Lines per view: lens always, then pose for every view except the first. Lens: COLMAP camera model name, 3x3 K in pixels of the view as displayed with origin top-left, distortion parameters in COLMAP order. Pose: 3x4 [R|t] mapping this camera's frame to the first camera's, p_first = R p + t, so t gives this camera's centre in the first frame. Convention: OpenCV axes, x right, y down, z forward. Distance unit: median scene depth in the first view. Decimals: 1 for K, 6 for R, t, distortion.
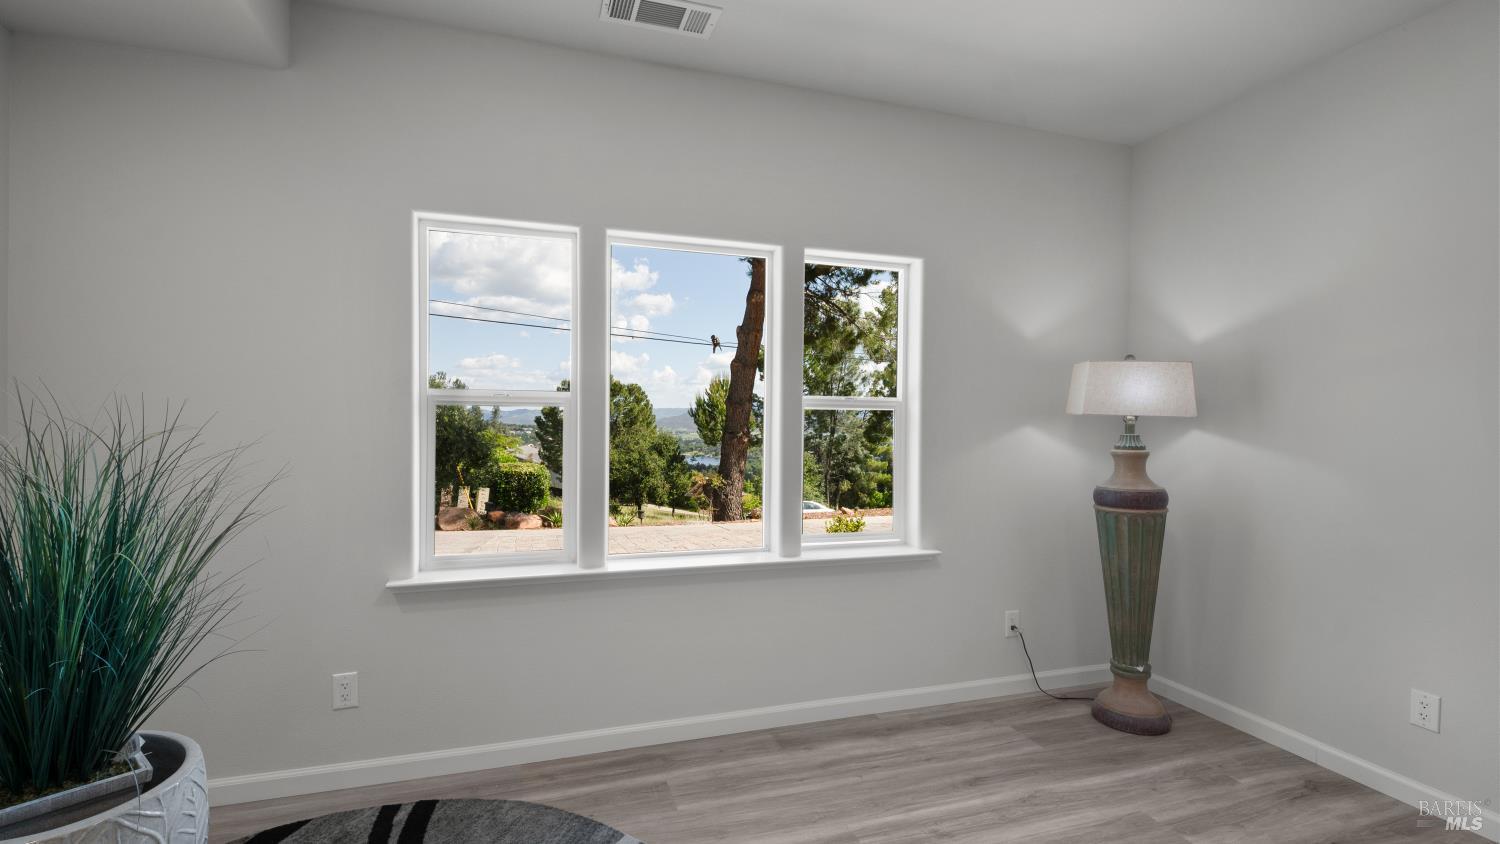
lens RADIAL K [[678.1, 0, 737.0], [0, 678.1, 425.5], [0, 0, 1]] dist [0.011547, -0.000639]
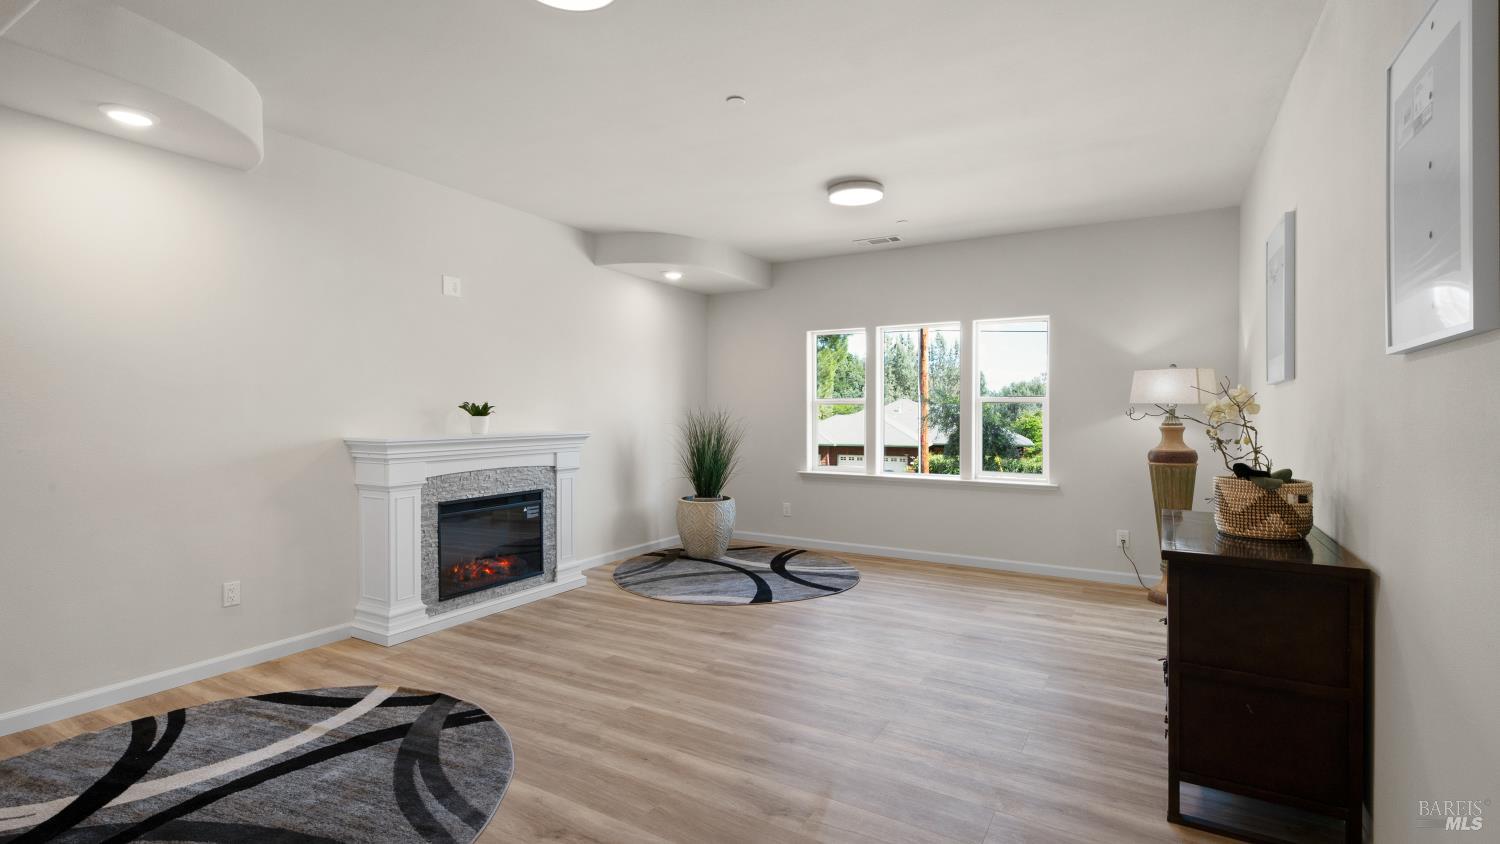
lens RADIAL K [[678.1, 0, 737.0], [0, 678.1, 425.5], [0, 0, 1]] dist [0.011547, -0.000639]
pose [[0.655102, 0.006740, -0.755510, 1.101190], [-0.016298, 0.999854, -0.005212, 0.059325], [0.755365, 0.015728, 0.655116, -0.765482]]
